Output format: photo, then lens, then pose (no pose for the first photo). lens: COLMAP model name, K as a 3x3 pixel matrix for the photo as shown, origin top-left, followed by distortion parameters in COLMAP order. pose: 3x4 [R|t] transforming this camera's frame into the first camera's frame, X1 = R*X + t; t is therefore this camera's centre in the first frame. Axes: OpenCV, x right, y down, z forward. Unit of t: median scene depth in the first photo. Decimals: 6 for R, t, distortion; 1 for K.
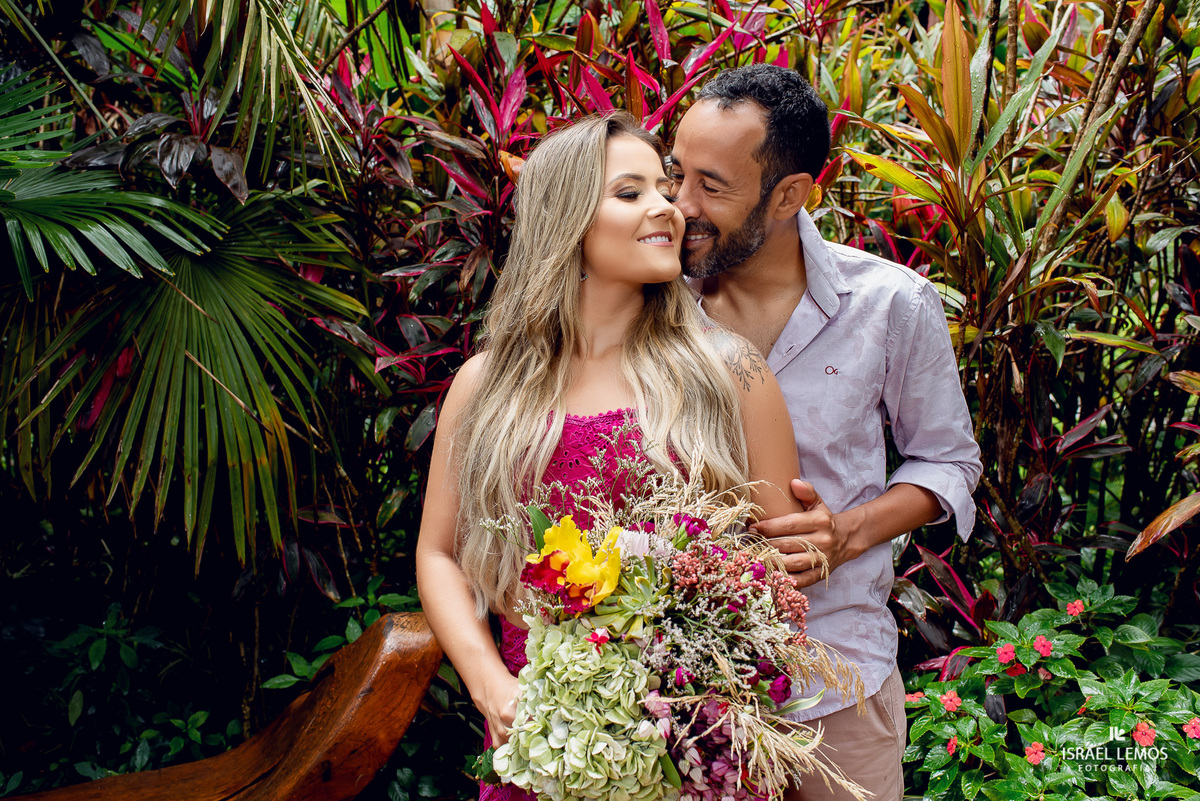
lens RADIAL K [[1153.8, 0, 604.2], [0, 1153.8, 397.5], [0, 0, 1]] dist [-0.001983, -0.005345]
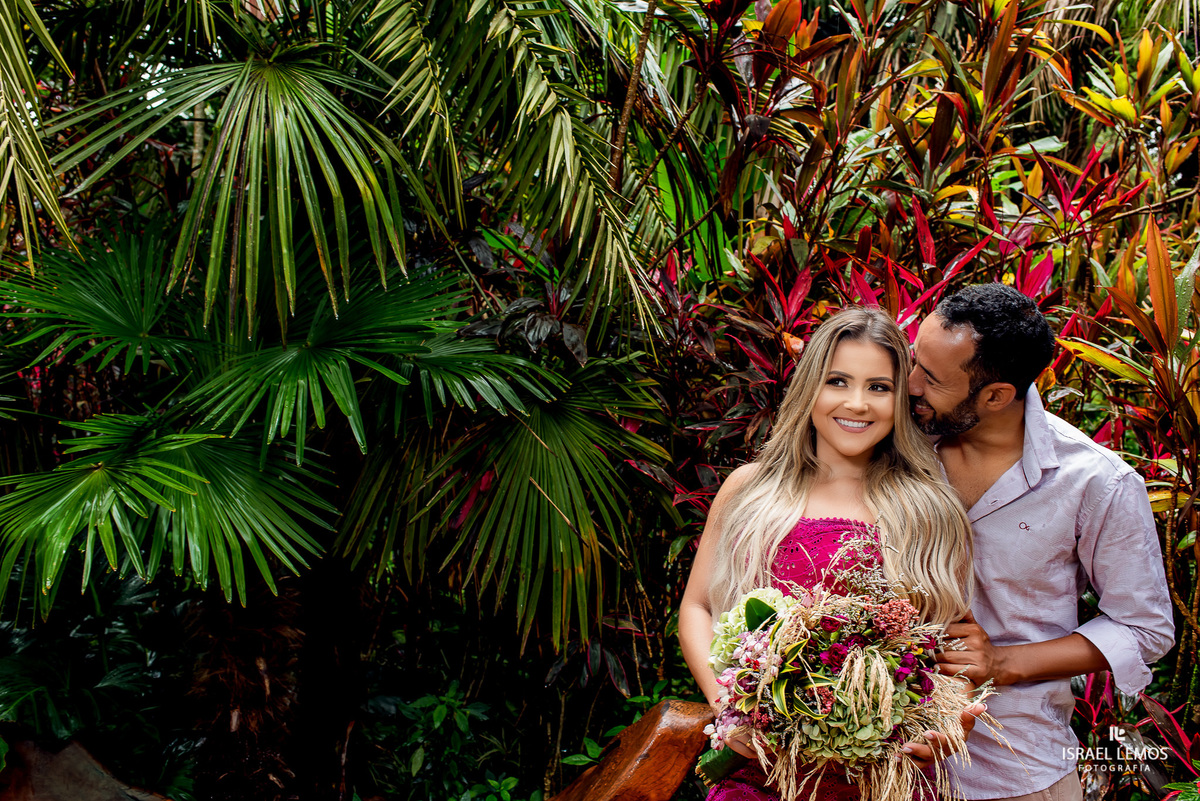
lens RADIAL K [[1153.8, 0, 604.2], [0, 1153.8, 397.5], [0, 0, 1]] dist [-0.001983, -0.005345]
pose [[0.960547, 0.043151, -0.274751, 0.064372], [-0.086228, 0.985417, -0.146692, 0.051309], [0.264415, 0.164596, 0.950259, -0.209198]]
